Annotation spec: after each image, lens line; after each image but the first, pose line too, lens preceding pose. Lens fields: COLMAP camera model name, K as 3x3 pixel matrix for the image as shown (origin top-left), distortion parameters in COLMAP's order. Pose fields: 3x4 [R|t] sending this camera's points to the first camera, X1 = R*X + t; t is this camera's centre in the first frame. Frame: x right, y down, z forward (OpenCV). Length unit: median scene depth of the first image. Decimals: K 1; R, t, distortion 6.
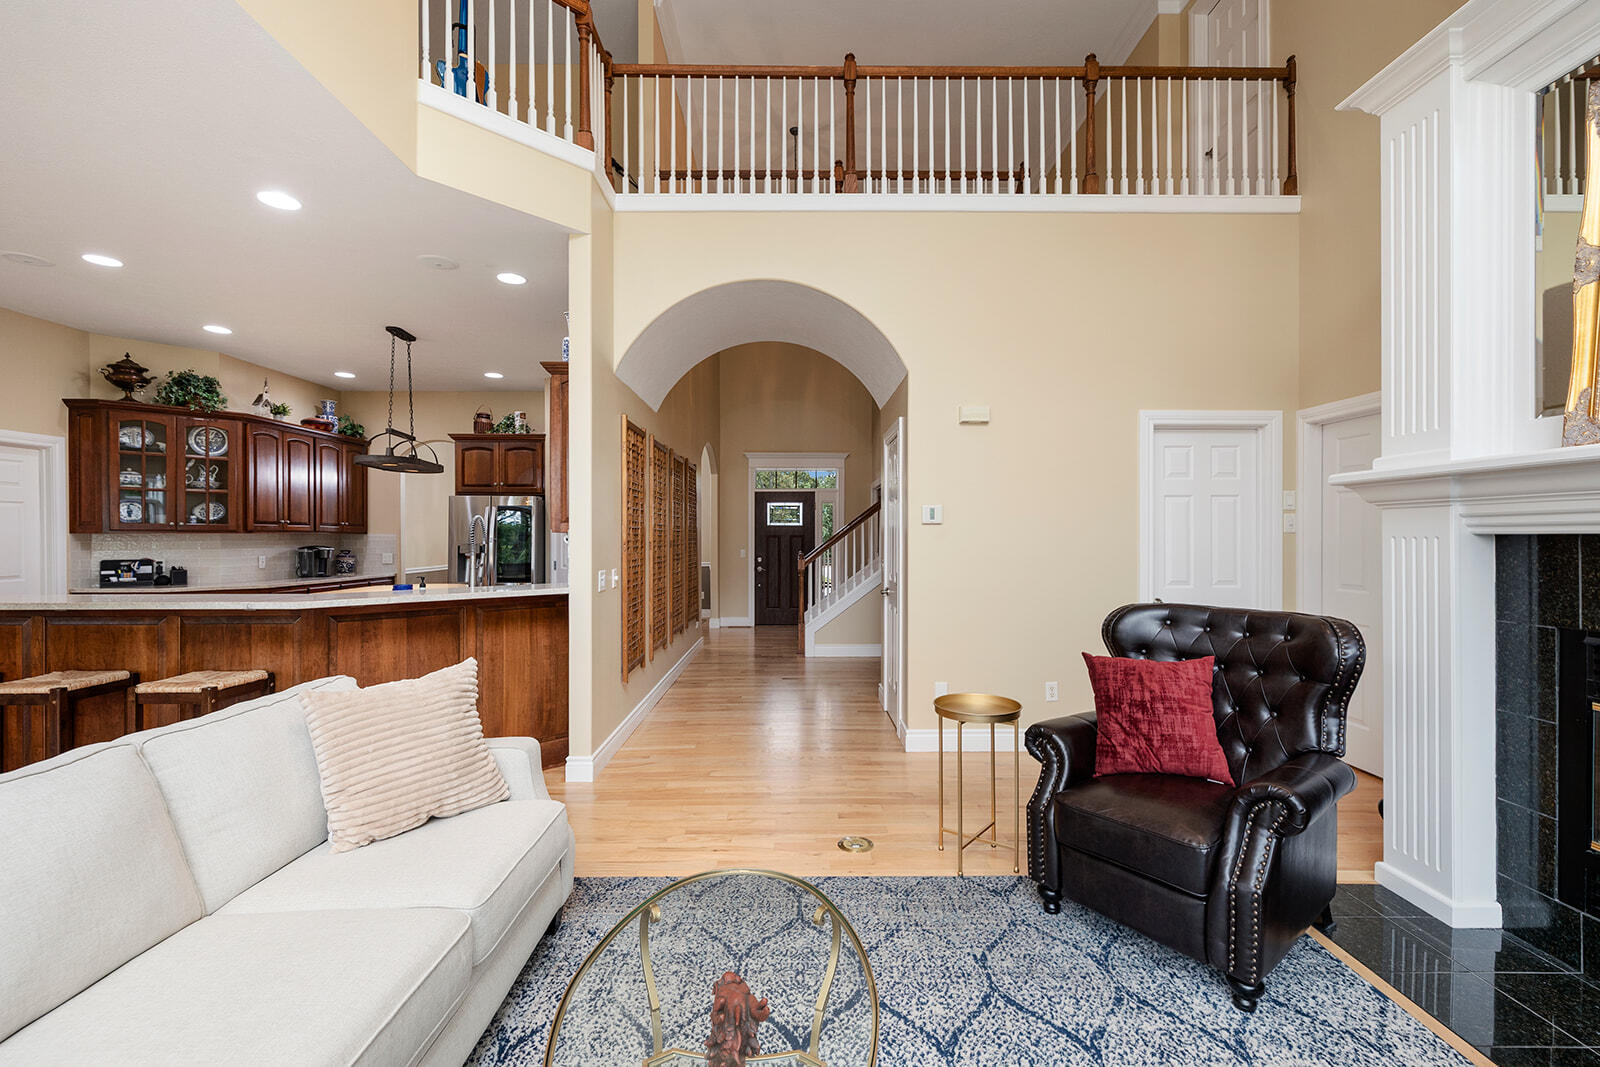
lens RADIAL K [[685.0, 0, 798.4], [0, 685.0, 541.6], [0, 0, 1]] dist [0.004169, 0.000808]
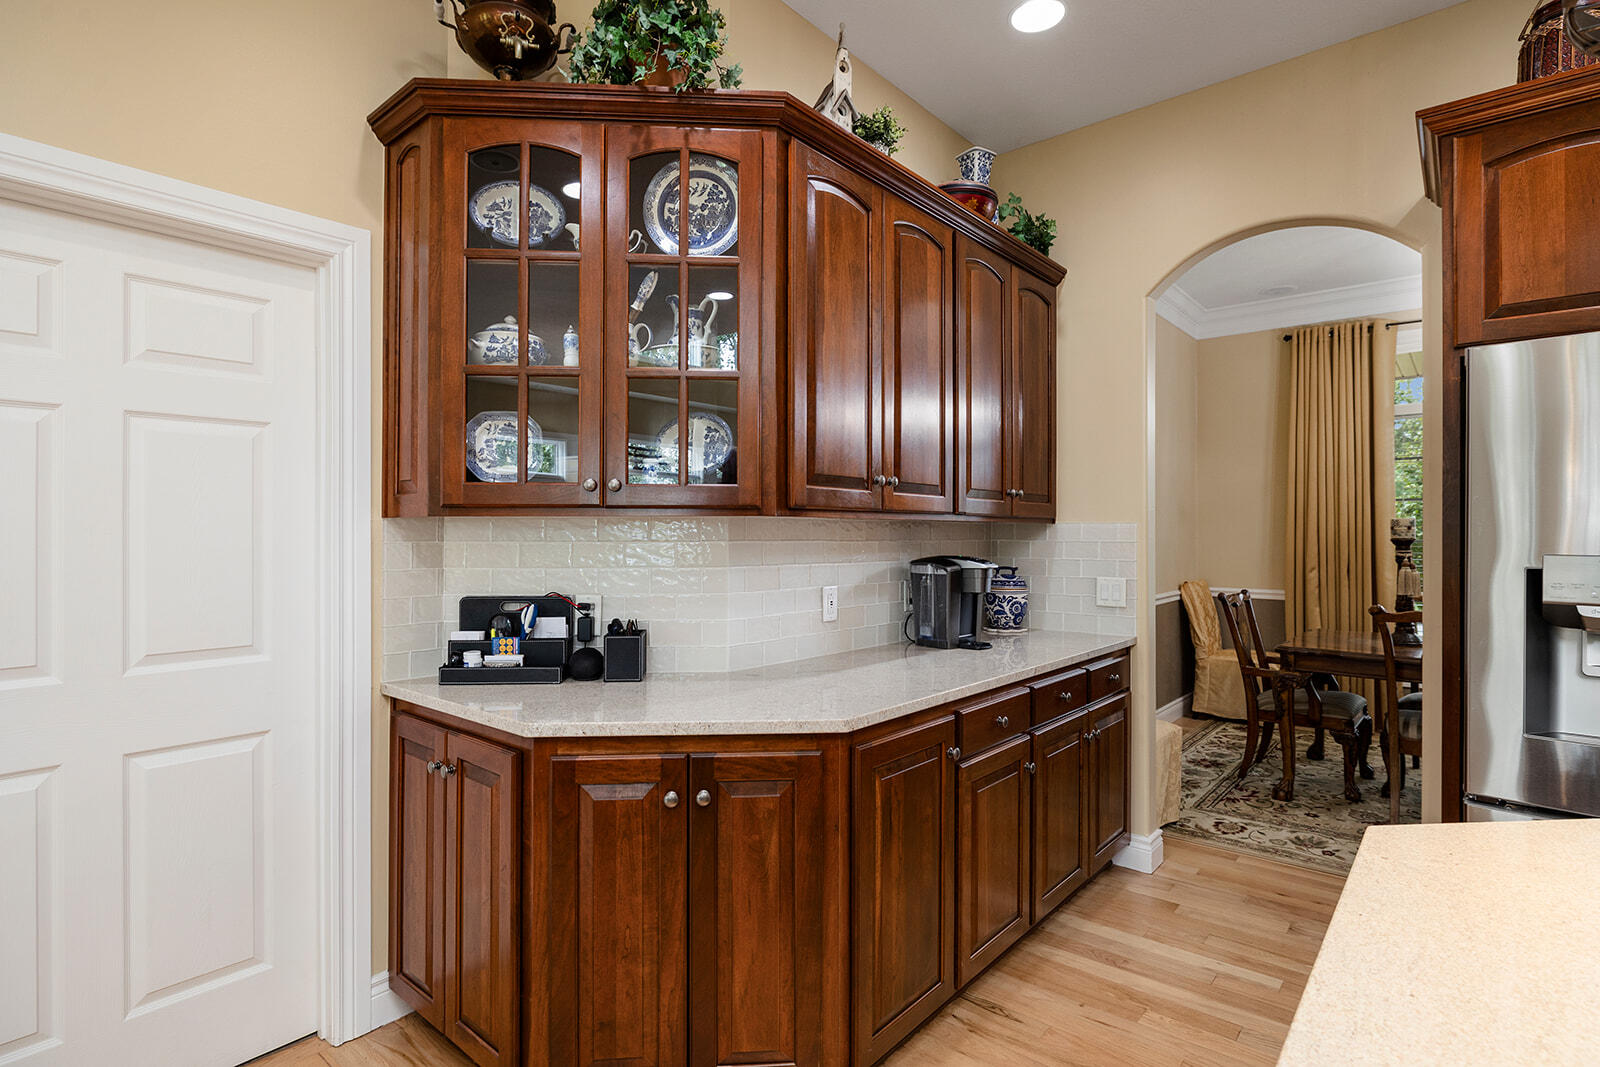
lens RADIAL K [[810.4, 0, 798.1], [0, 810.4, 536.3], [0, 0, 1]] dist [0.001372, 0.000064]
pose [[0.764370, -0.001761, -0.644775, -0.595787], [-0.003400, 0.999971, -0.006761, -0.000849], [0.644769, 0.007360, 0.764342, 0.762226]]
